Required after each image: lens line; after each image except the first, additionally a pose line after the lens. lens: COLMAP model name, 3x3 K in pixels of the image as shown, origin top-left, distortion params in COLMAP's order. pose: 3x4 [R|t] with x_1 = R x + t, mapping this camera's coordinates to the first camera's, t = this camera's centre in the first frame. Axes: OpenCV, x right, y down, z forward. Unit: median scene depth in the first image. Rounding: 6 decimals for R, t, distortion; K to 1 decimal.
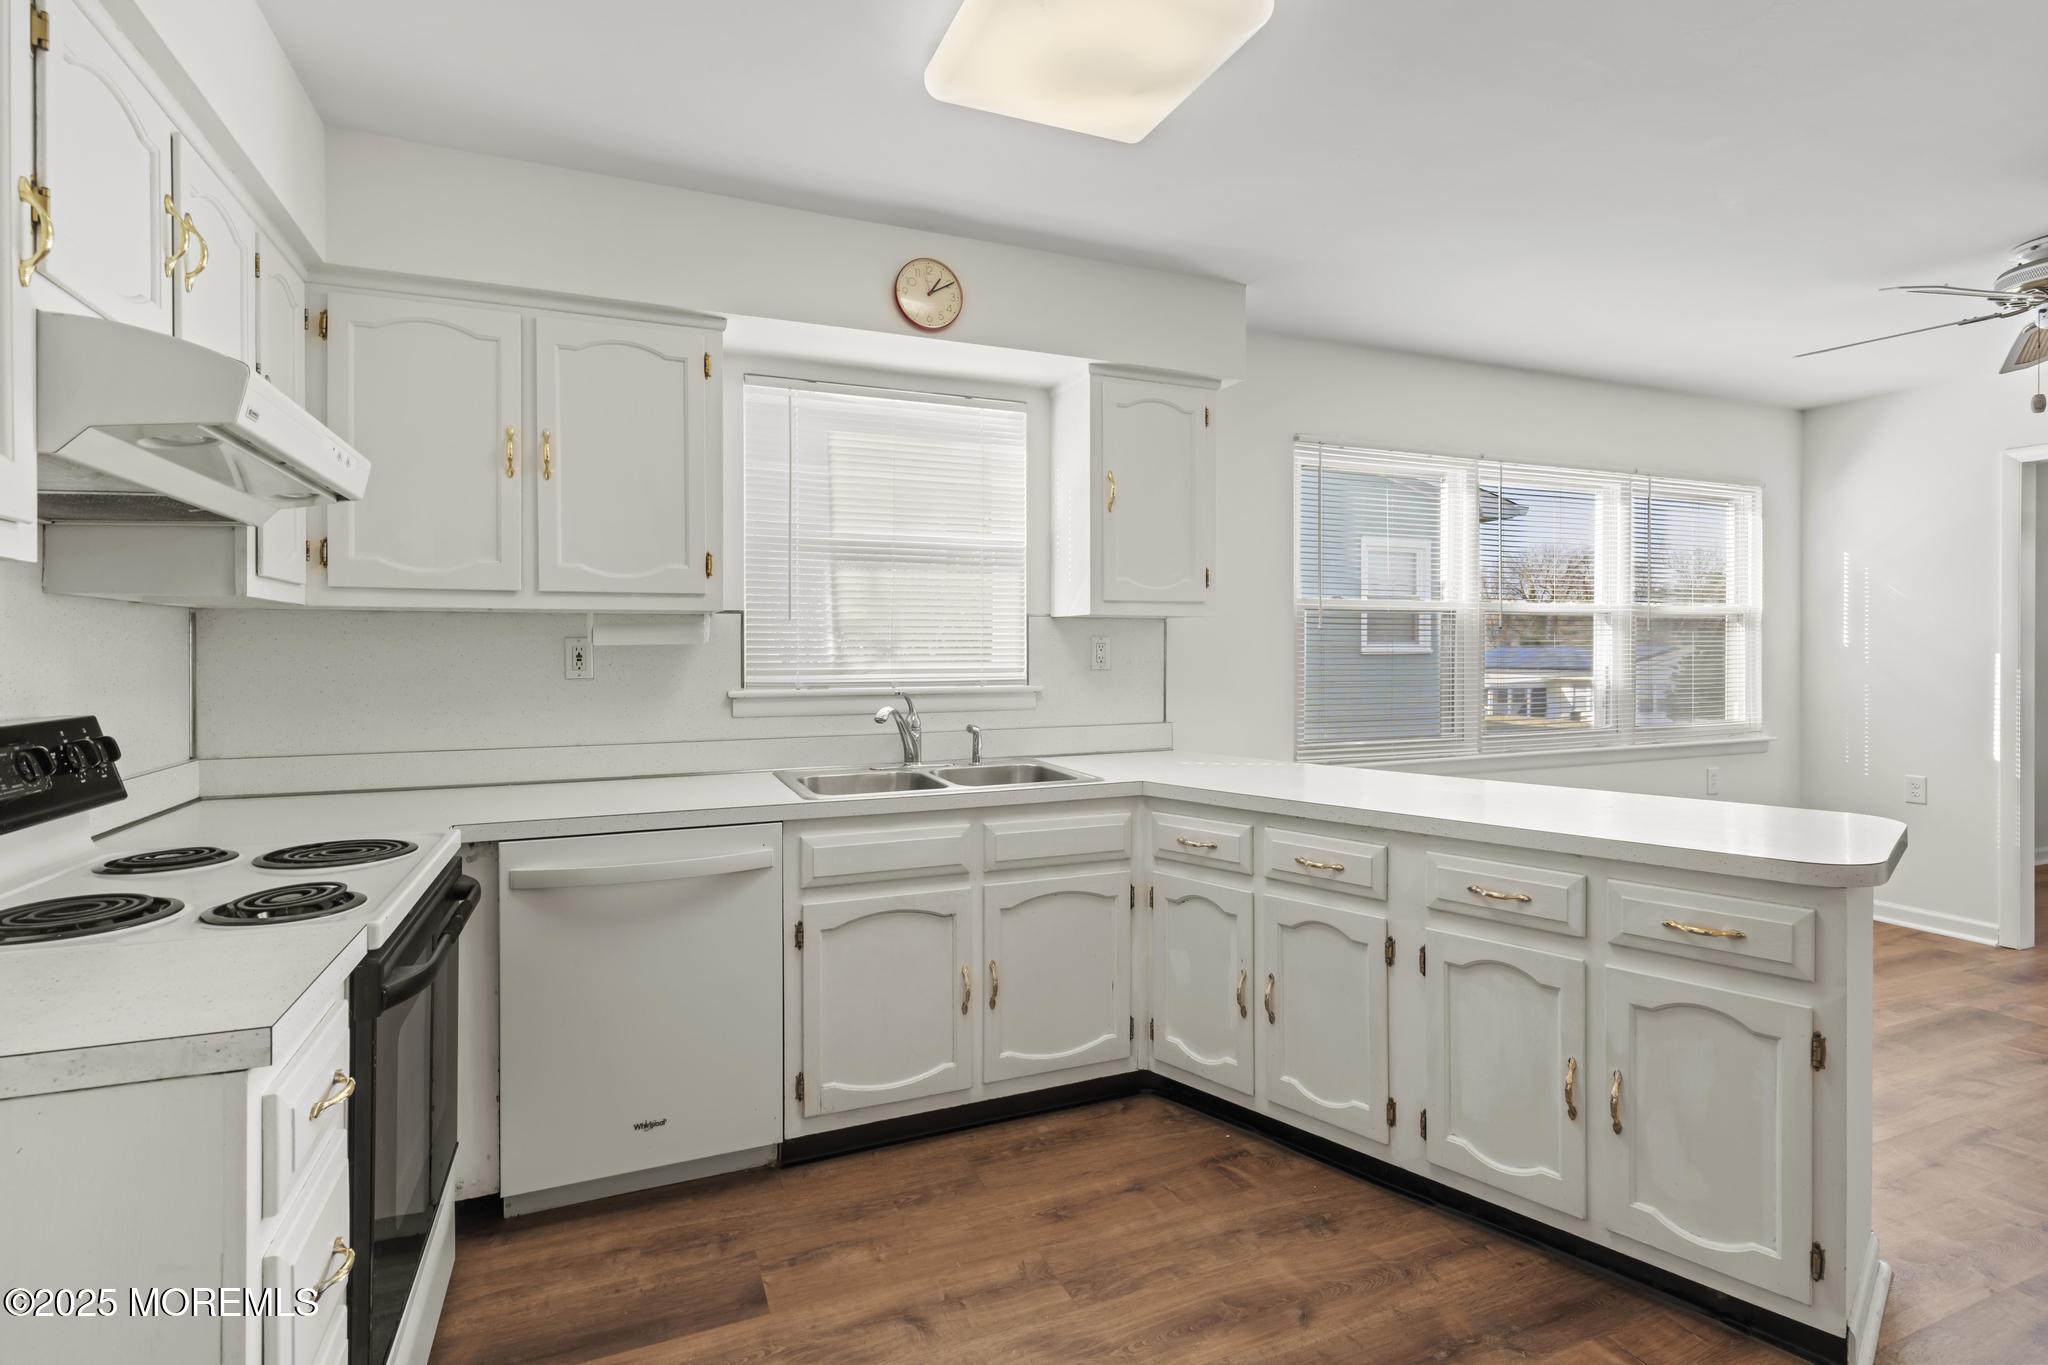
lens RADIAL K [[990.0, 0, 1023.8], [0, 990.0, 644.2], [0, 0, 1]] dist [0.002708, 0.000882]
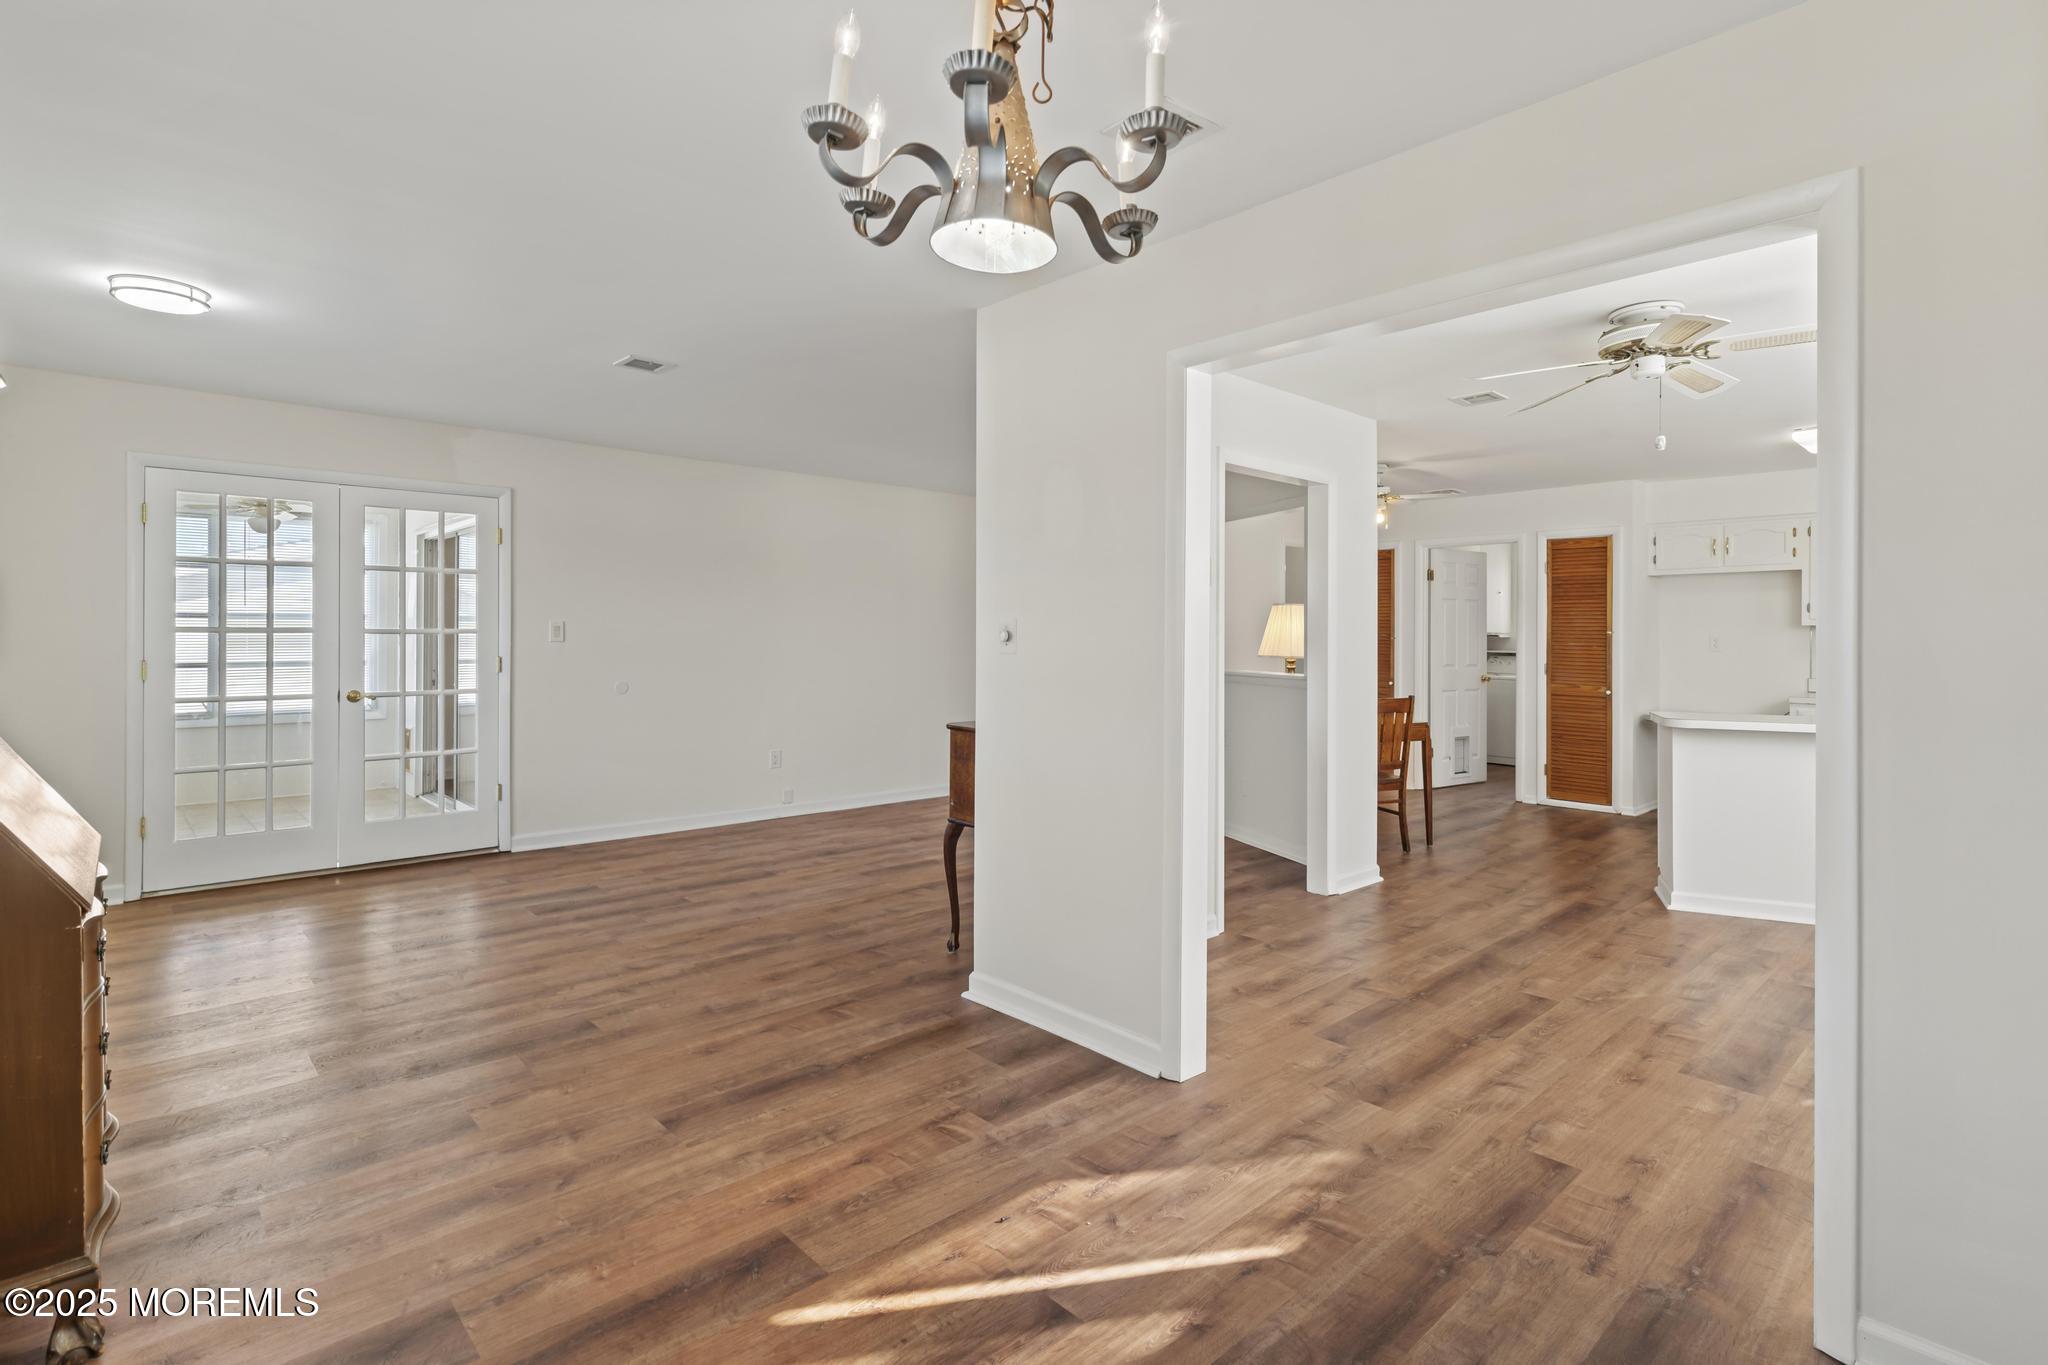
lens RADIAL K [[990.0, 0, 1023.0], [0, 990.0, 645.7], [0, 0, 1]] dist [0.002708, 0.000882]
pose [[-0.940799, -0.000690, -0.338963, 1.700029], [-0.001752, 0.999994, 0.002828, 0.006941], [0.338959, 0.003255, -0.940795, 1.476140]]
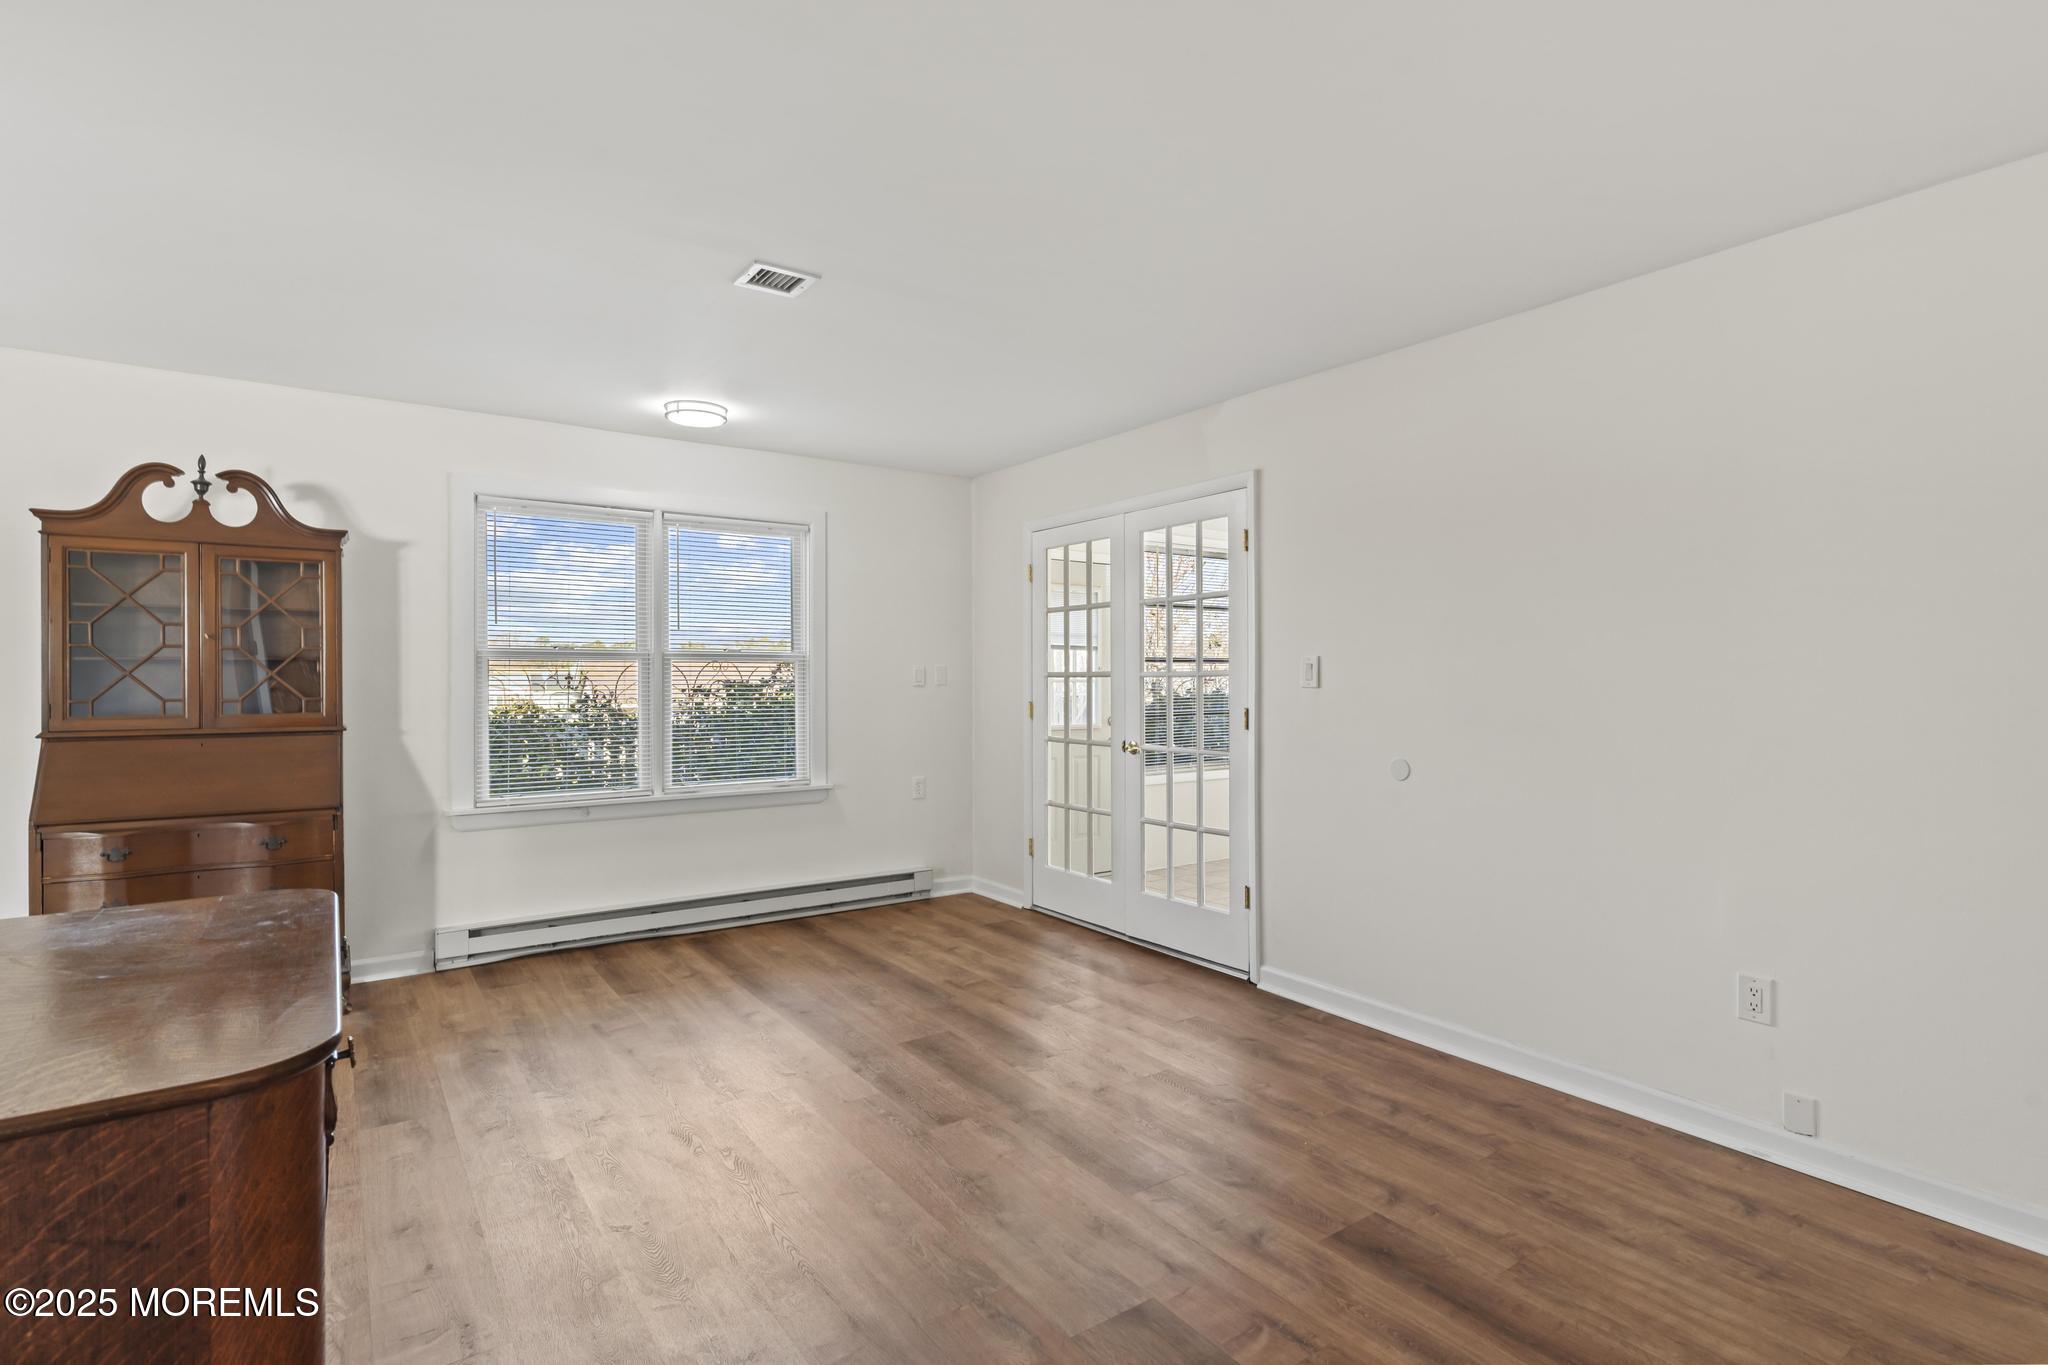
lens RADIAL K [[990.0, 0, 1032.0], [0, 990.0, 682.1], [0, 0, 1]] dist [0.002708, 0.000882]
pose [[-0.216665, -0.000556, 0.976246, 0.903717], [-0.003882, 0.999992, -0.000292, 0.002747], [-0.976238, -0.003853, -0.216665, 0.206553]]
